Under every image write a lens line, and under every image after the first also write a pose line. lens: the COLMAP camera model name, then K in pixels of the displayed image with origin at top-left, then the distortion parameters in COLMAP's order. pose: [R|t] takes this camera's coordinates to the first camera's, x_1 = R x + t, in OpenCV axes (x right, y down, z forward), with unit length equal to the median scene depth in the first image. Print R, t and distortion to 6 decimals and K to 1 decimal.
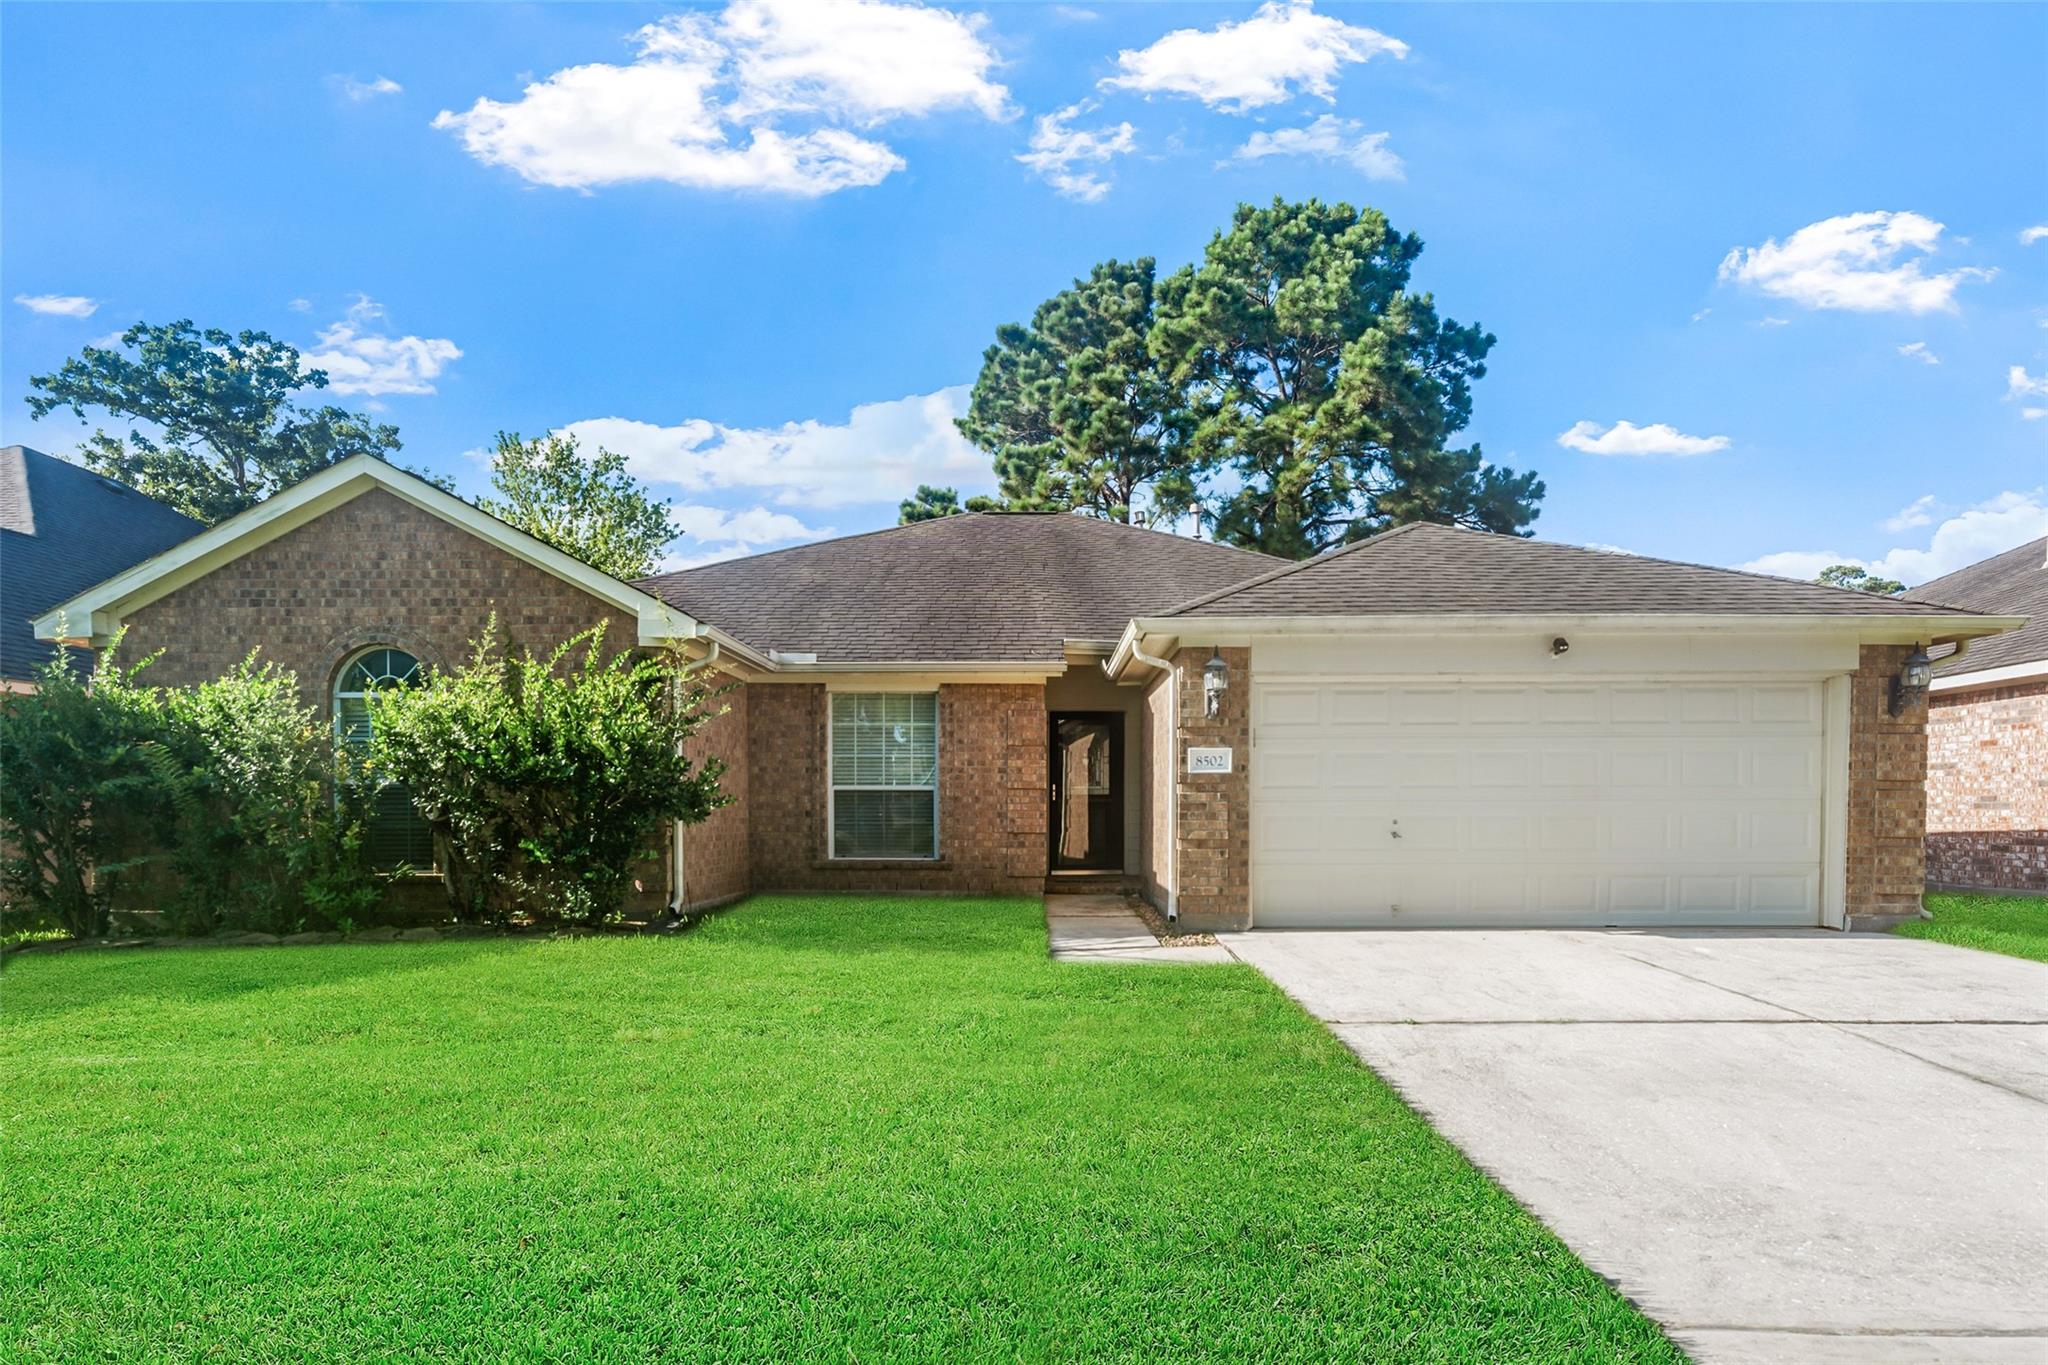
lens RADIAL K [[1061.5, 0, 1024.0], [0, 1061.5, 682.5], [0, 0, 1]] dist [0.001807, 0.000951]
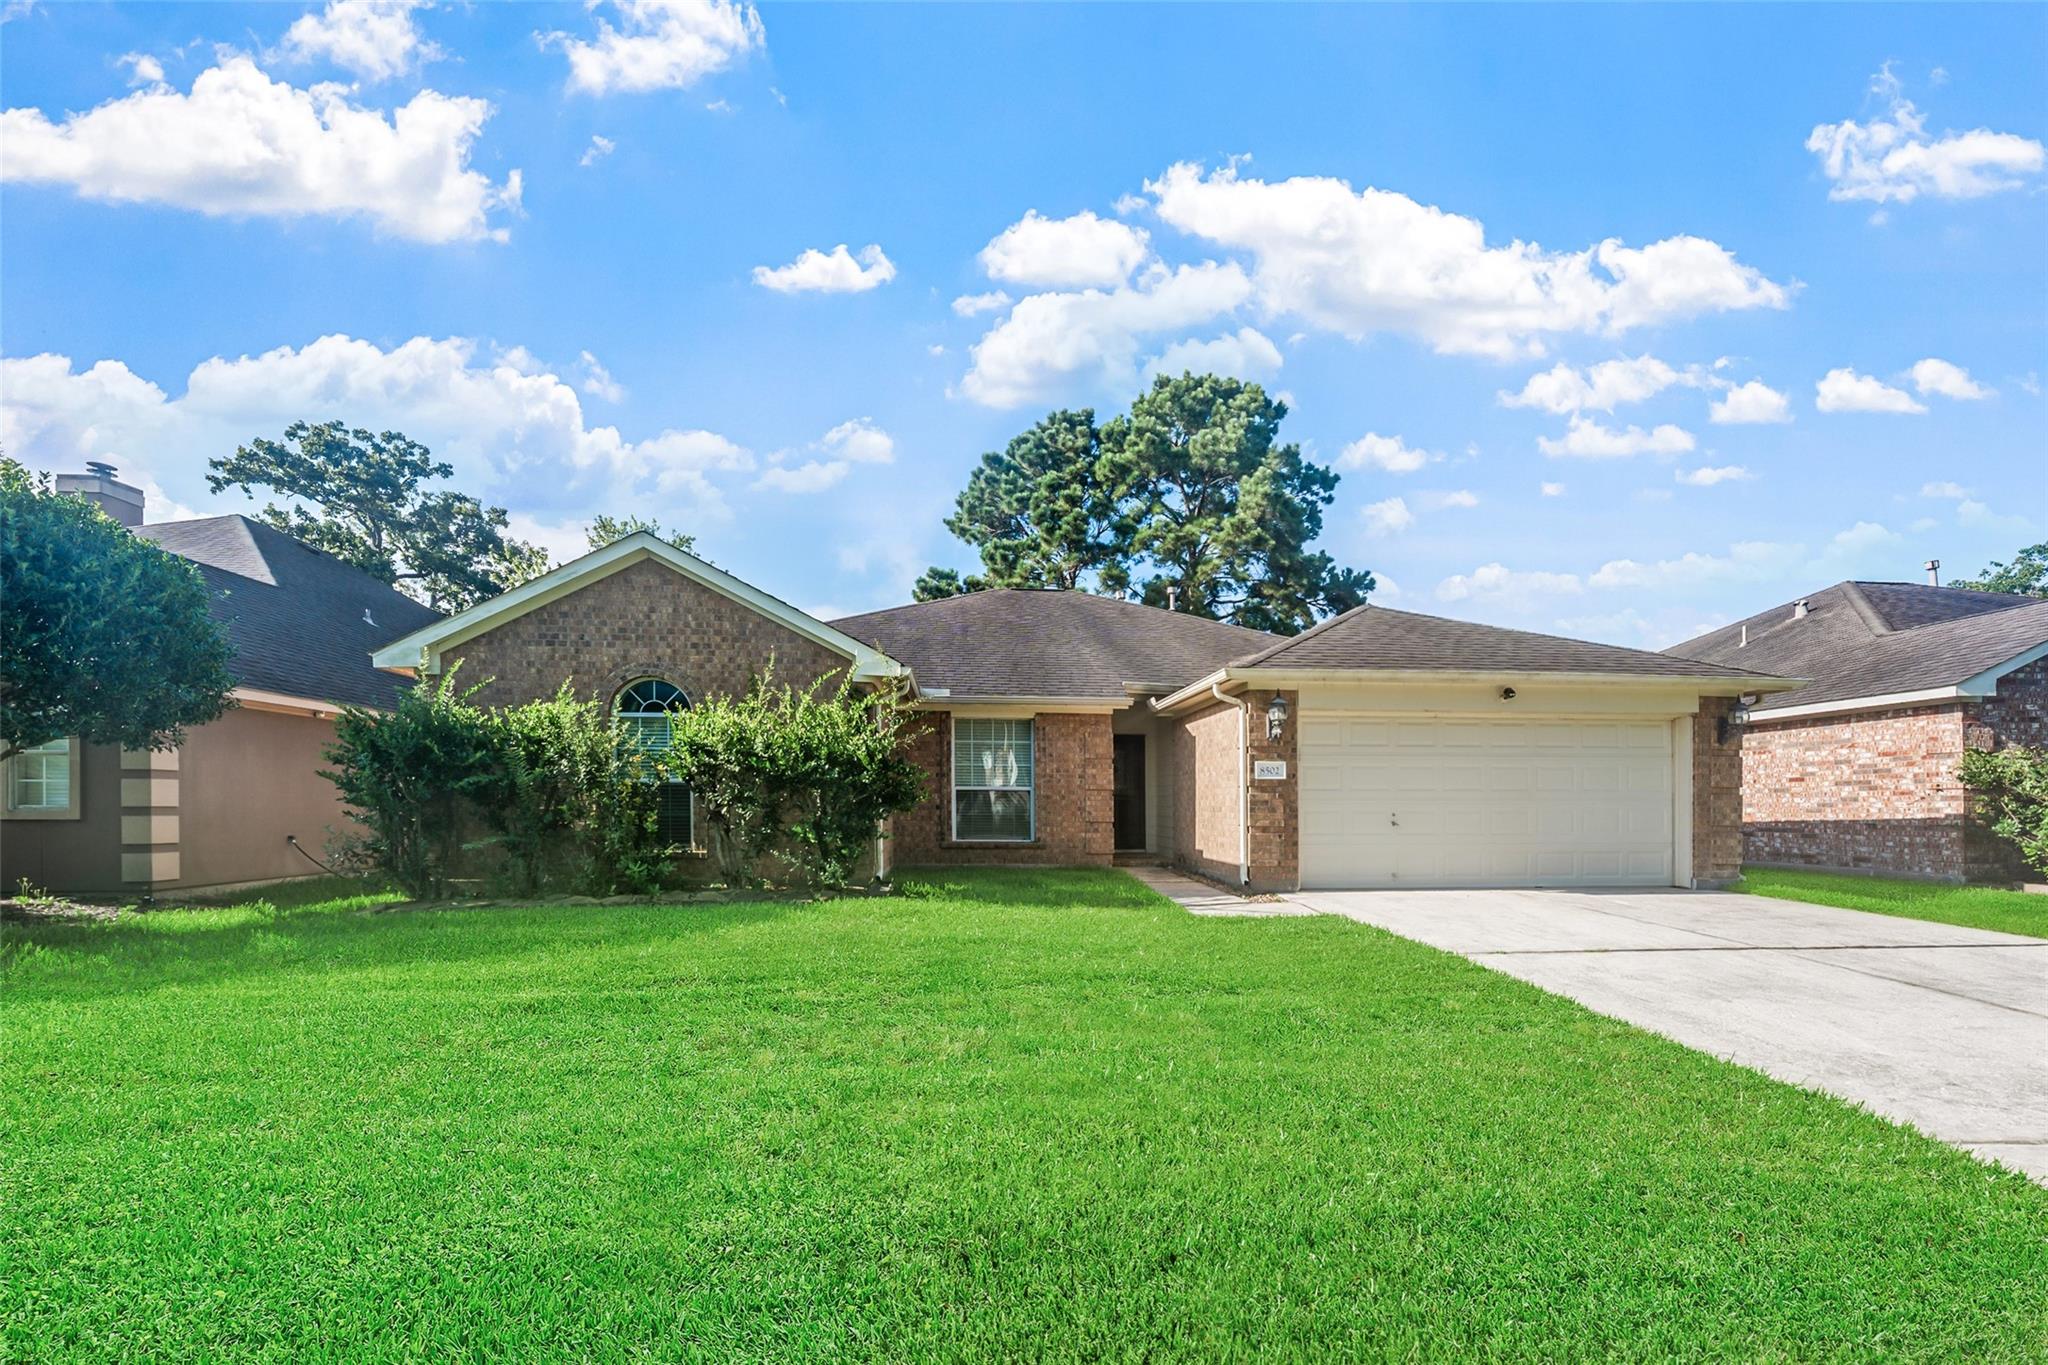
lens RADIAL K [[777.8, 0, 1023.2], [0, 777.8, 696.3], [0, 0, 1]] dist [-0.001751, -0.000095]
pose [[0.996245, 0.016996, 0.084891, -0.103704], [-0.015159, 0.999638, -0.022243, 0.001422], [-0.085238, 0.020873, 0.996142, -0.001069]]
